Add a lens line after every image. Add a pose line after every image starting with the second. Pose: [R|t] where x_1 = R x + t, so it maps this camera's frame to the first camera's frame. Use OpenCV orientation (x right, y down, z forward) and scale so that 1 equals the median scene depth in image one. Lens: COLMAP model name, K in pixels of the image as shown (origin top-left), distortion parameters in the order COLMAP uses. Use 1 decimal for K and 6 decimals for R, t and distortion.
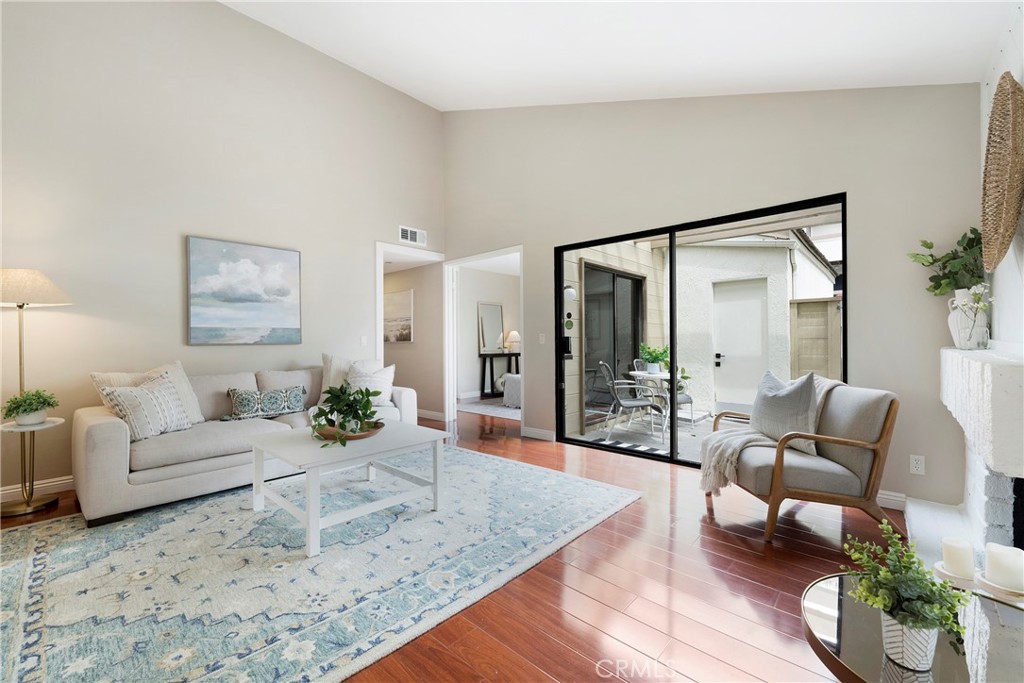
lens RADIAL K [[422.1, 0, 521.3], [0, 422.1, 342.1], [0, 0, 1]] dist [-0.012541, 0.000250]
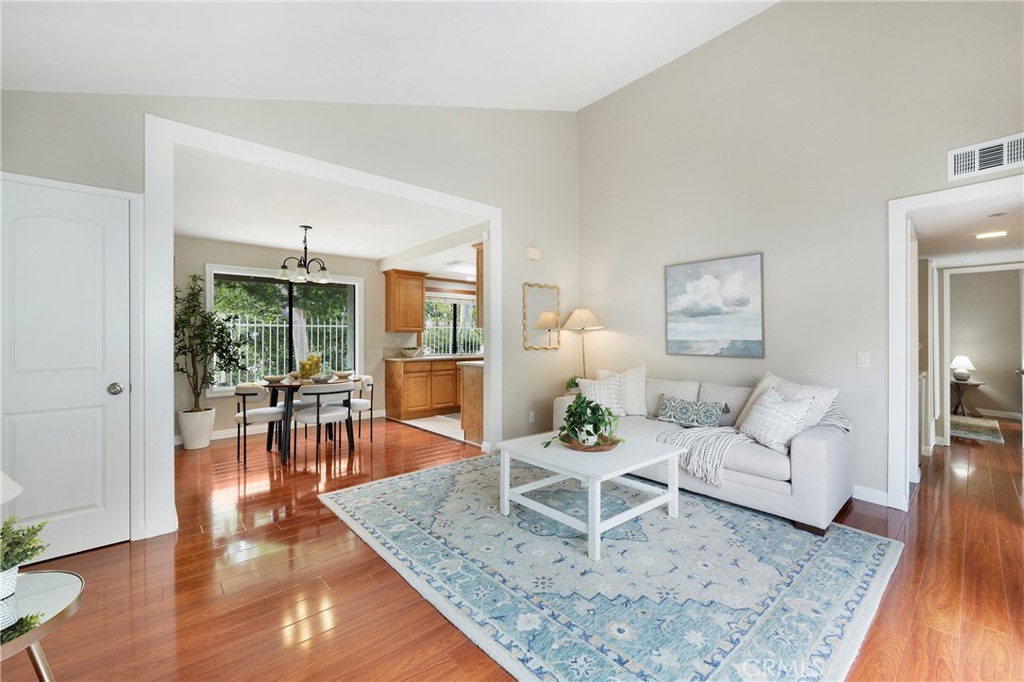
lens RADIAL K [[427.4, 0, 512.0], [0, 427.4, 341.0], [0, 0, 1]] dist [0.030643, -0.000065]
pose [[-0.119211, 0.011810, -0.992799, 0.502742], [-0.008193, 0.999884, 0.012878, -0.043637], [0.992835, 0.009669, -0.119101, 0.671100]]
